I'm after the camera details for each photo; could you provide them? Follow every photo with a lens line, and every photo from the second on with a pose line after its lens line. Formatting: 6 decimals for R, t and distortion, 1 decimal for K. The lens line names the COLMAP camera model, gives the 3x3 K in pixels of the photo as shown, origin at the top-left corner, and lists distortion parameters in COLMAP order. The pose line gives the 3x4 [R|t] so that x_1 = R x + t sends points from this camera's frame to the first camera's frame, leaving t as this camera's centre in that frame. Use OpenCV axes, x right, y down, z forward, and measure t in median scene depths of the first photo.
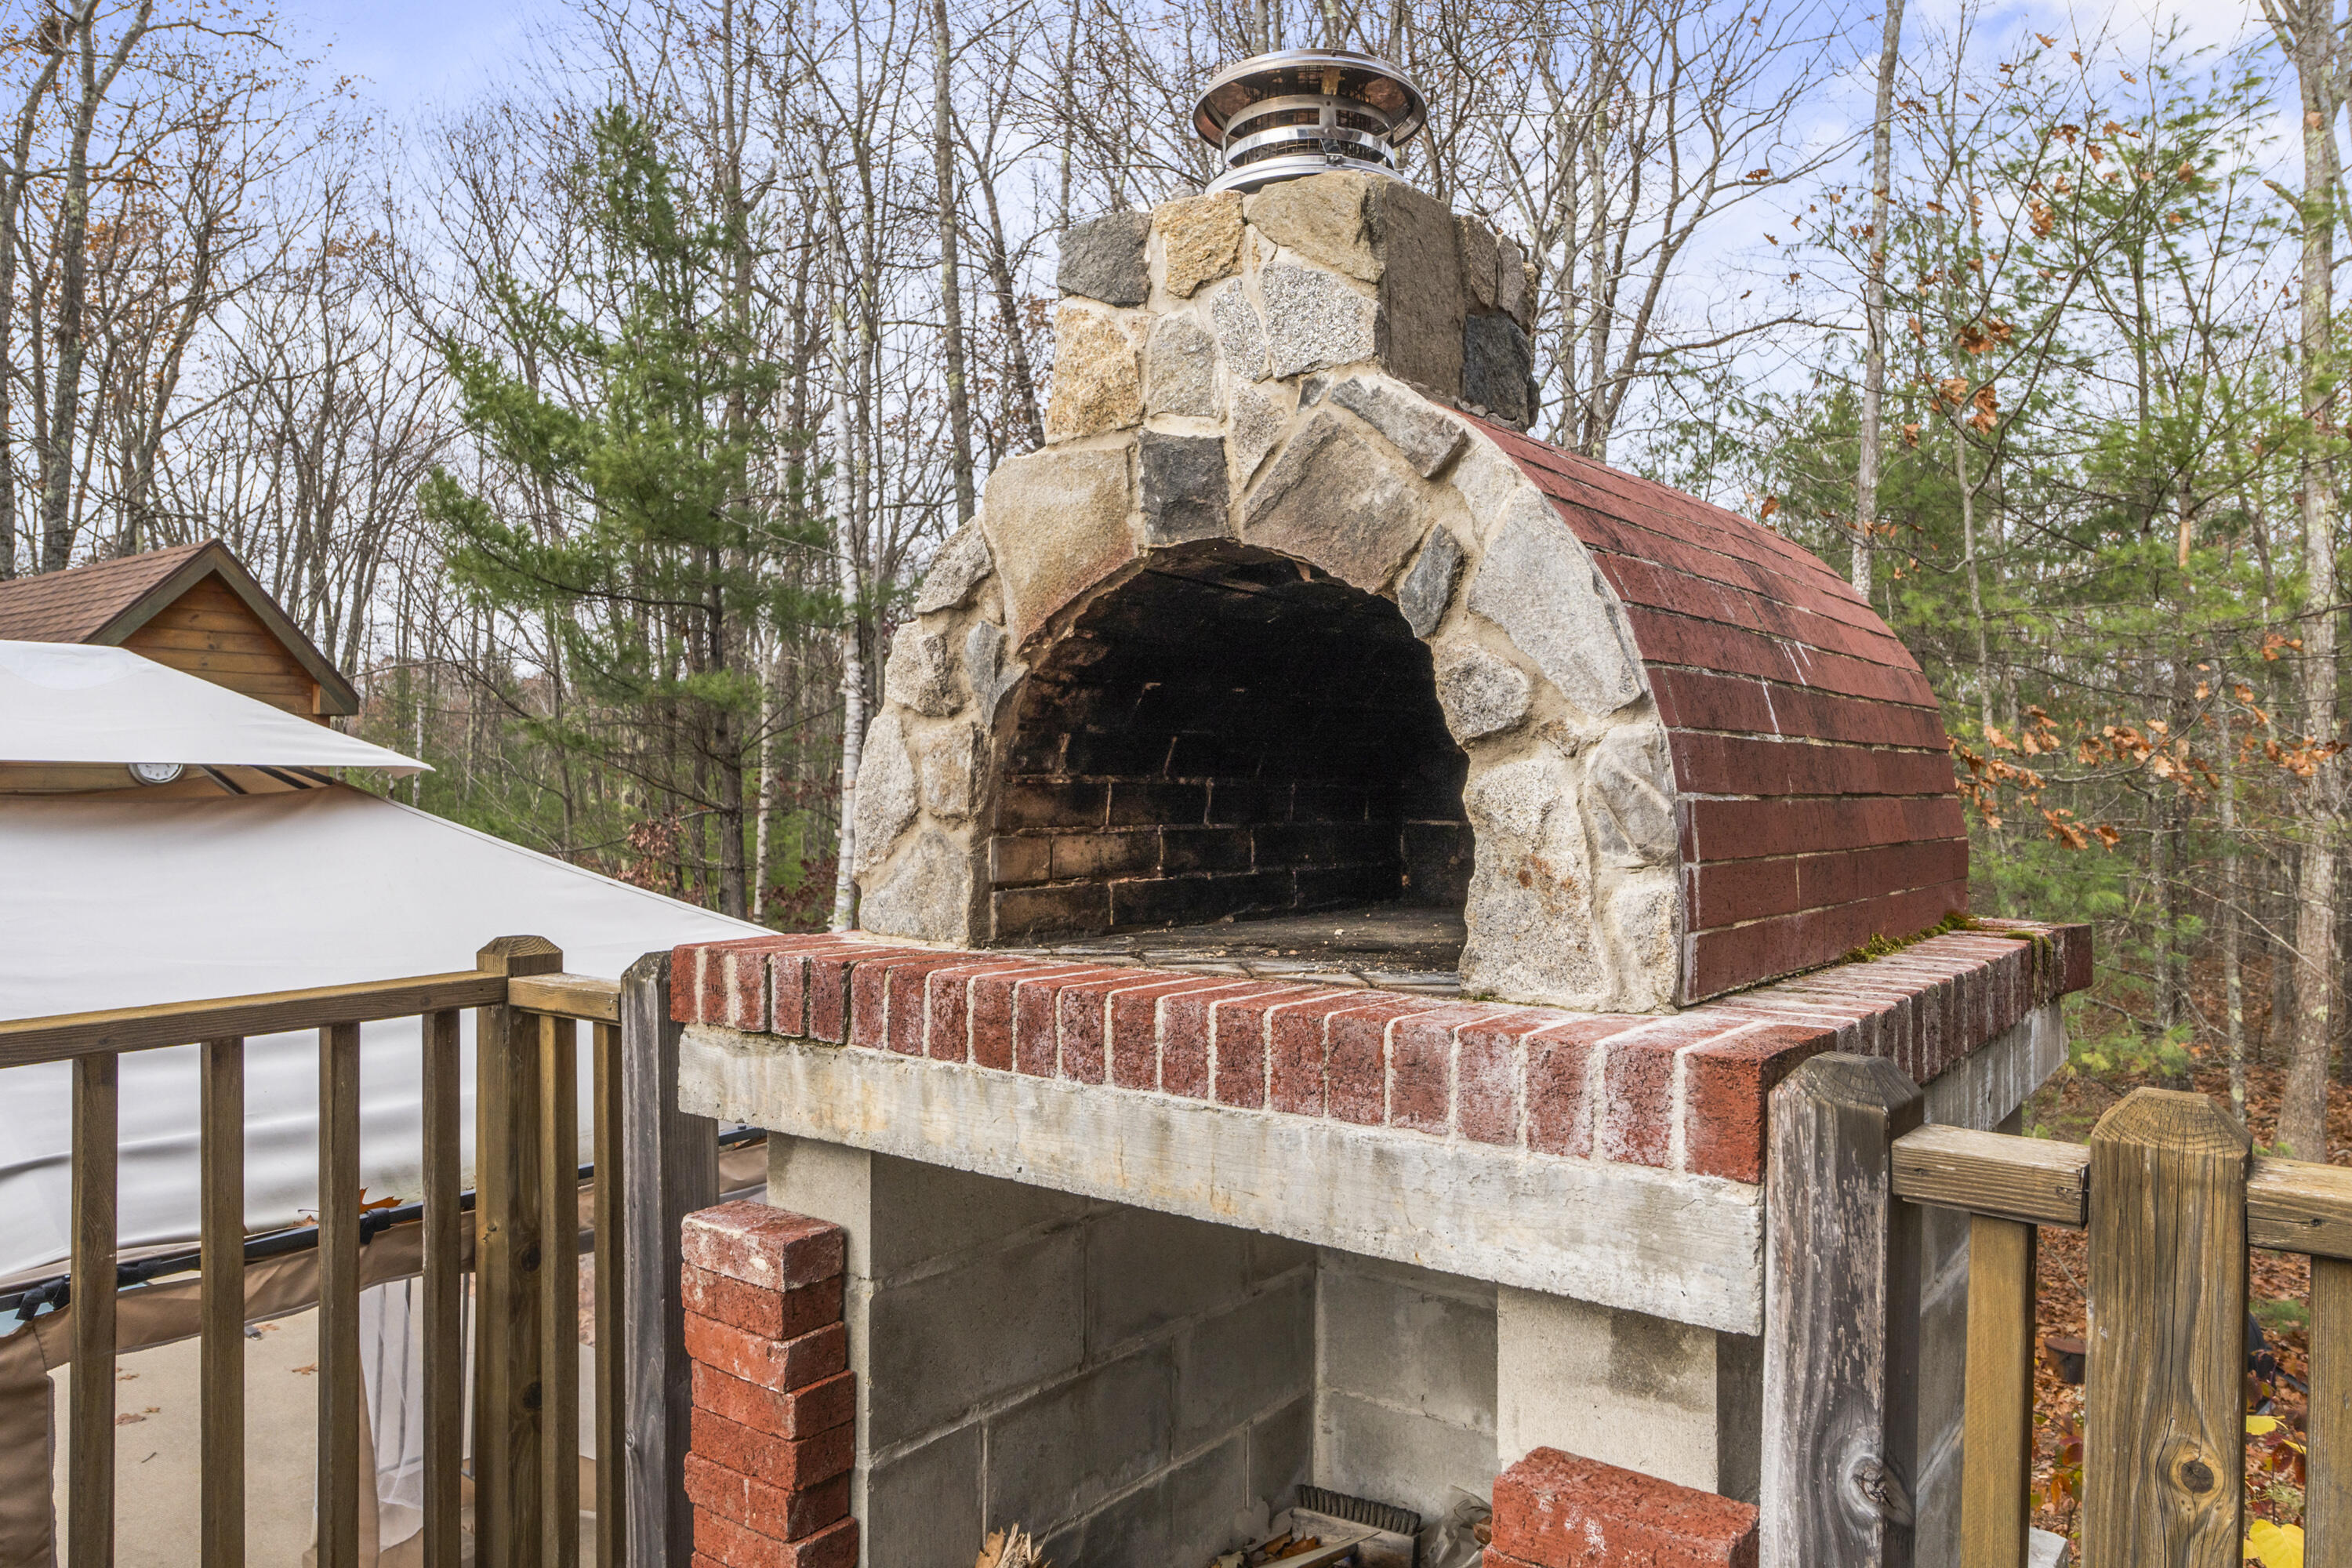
lens RADIAL K [[1621.6, 0, 1184.9], [0, 1621.6, 779.0], [0, 0, 1]] dist [-0.041433, -0.001347]
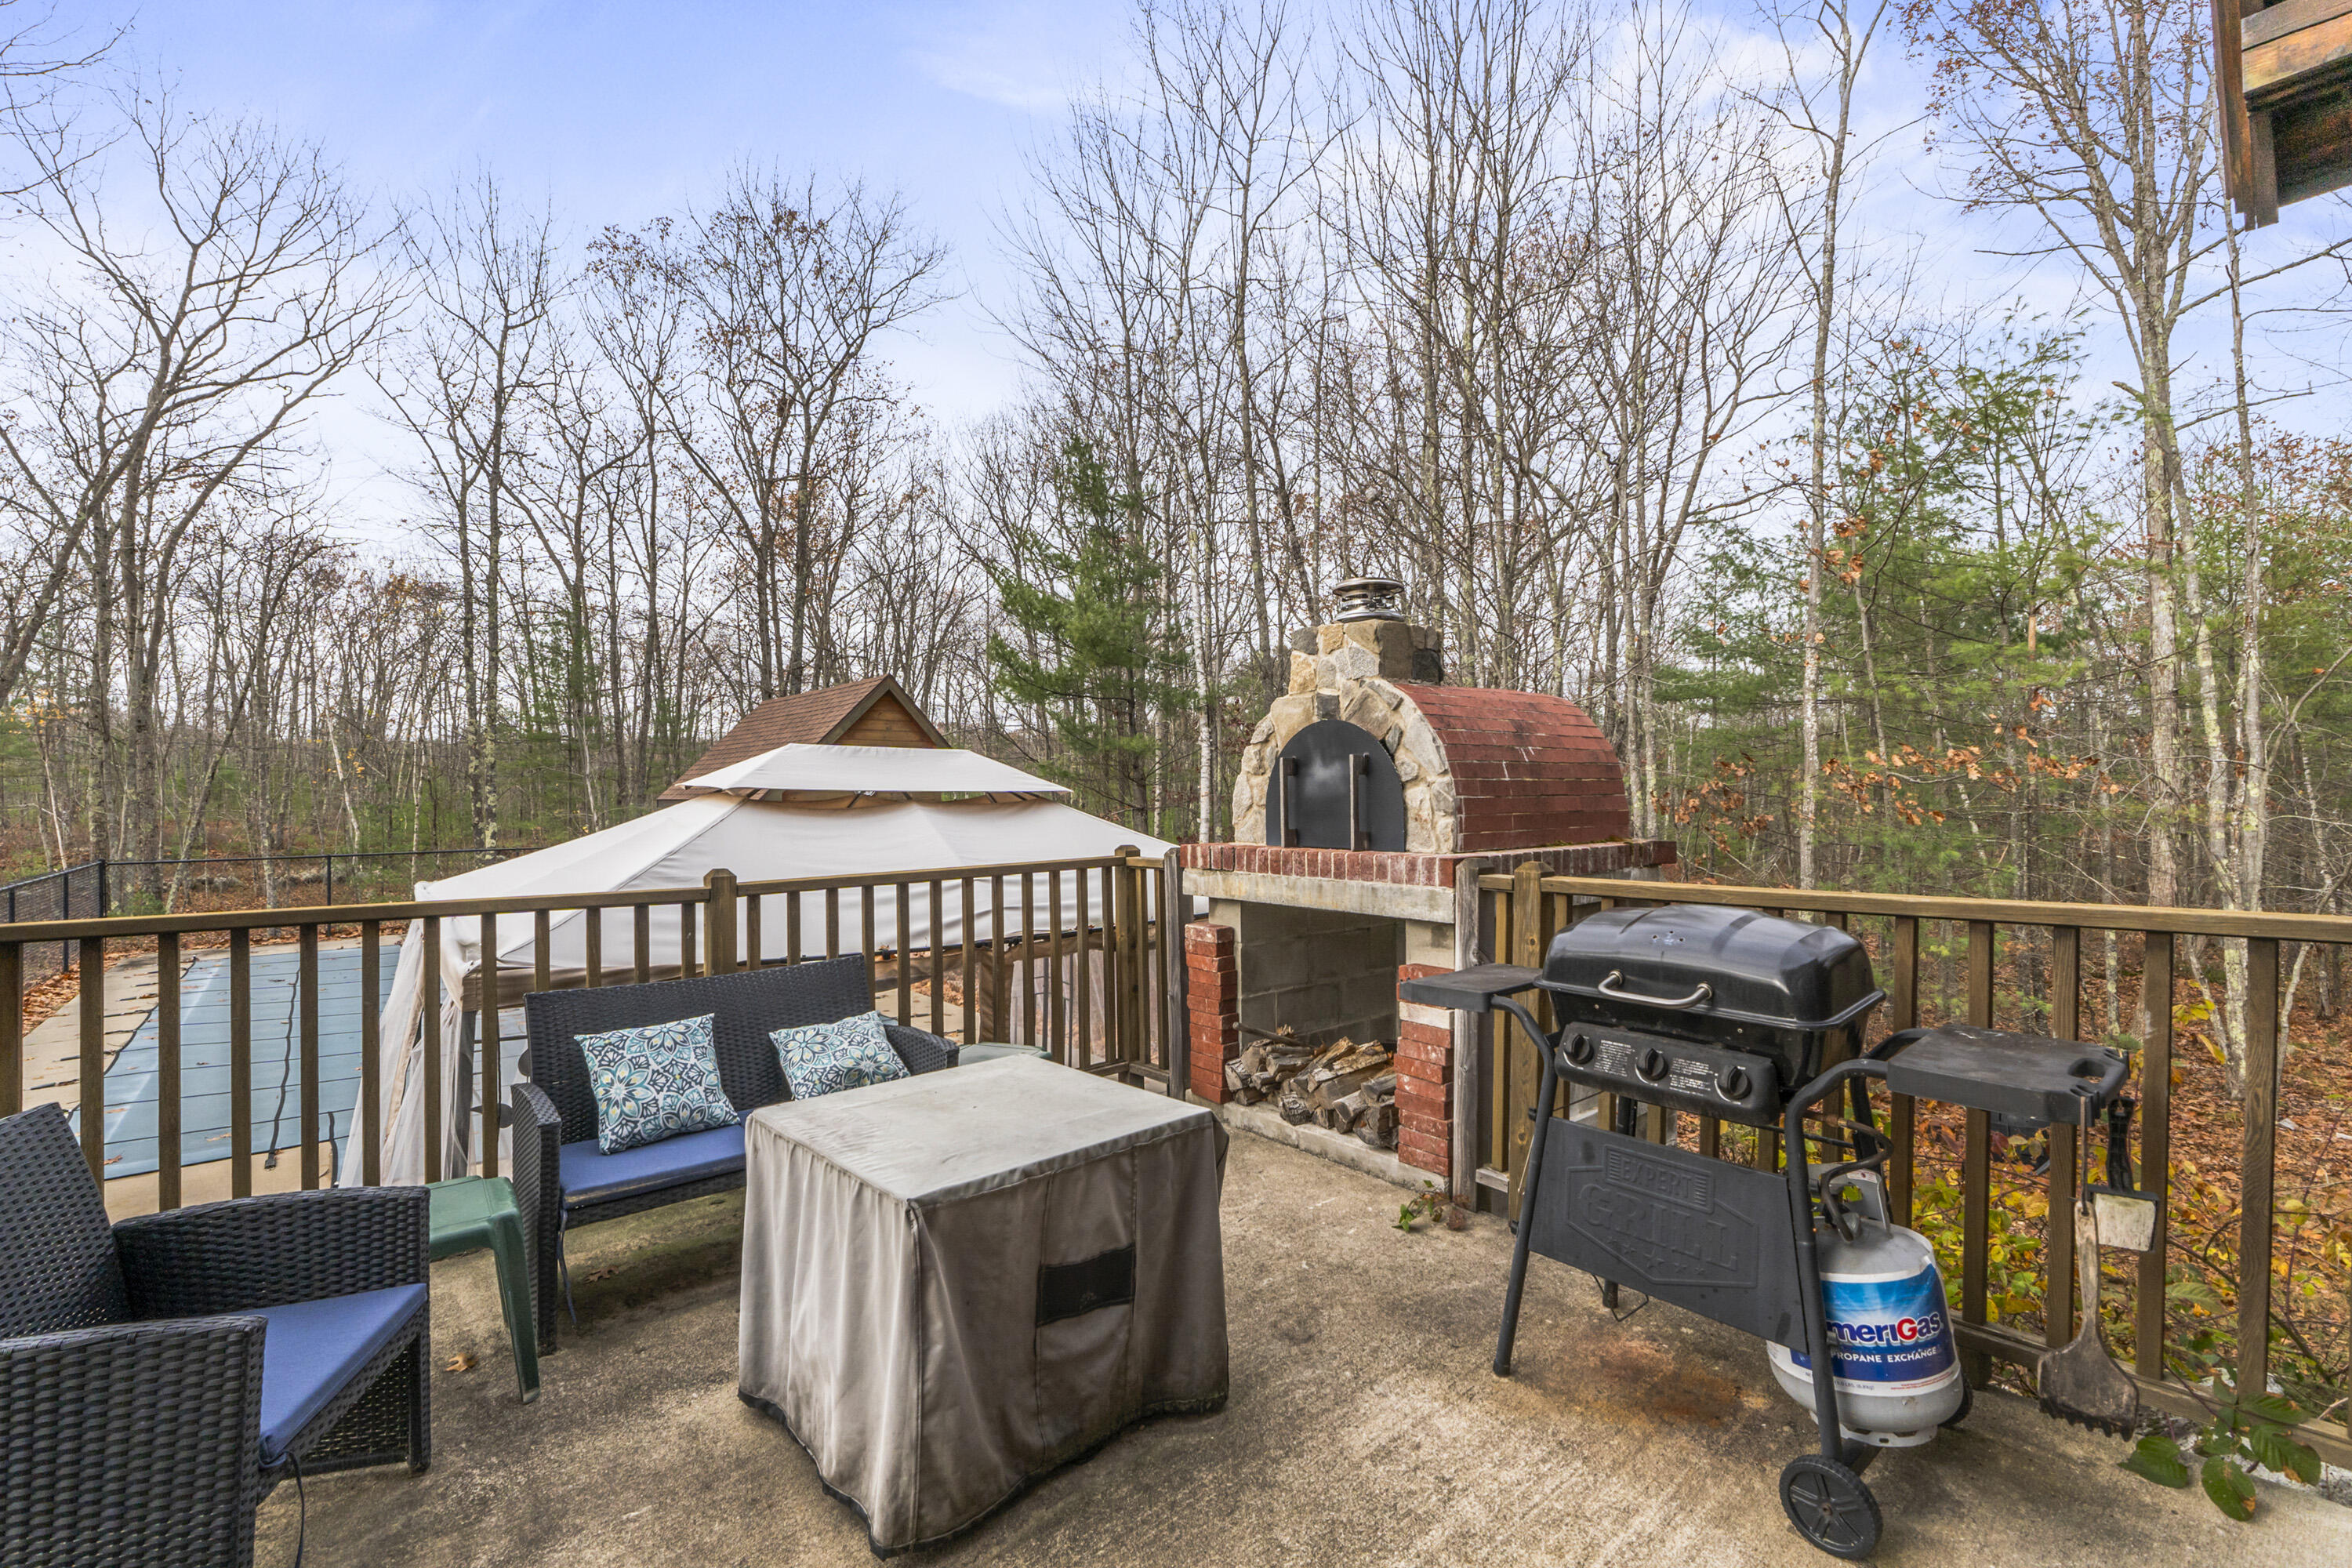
lens RADIAL K [[965.2, 0, 1182.5], [0, 965.2, 776.9], [0, 0, 1]] dist [-0.001080, -0.000087]
pose [[0.975515, -0.016494, -0.219314, 0.129205], [0.013706, 0.999805, -0.014228, -0.008765], [0.219505, 0.010873, 0.975551, -0.959157]]
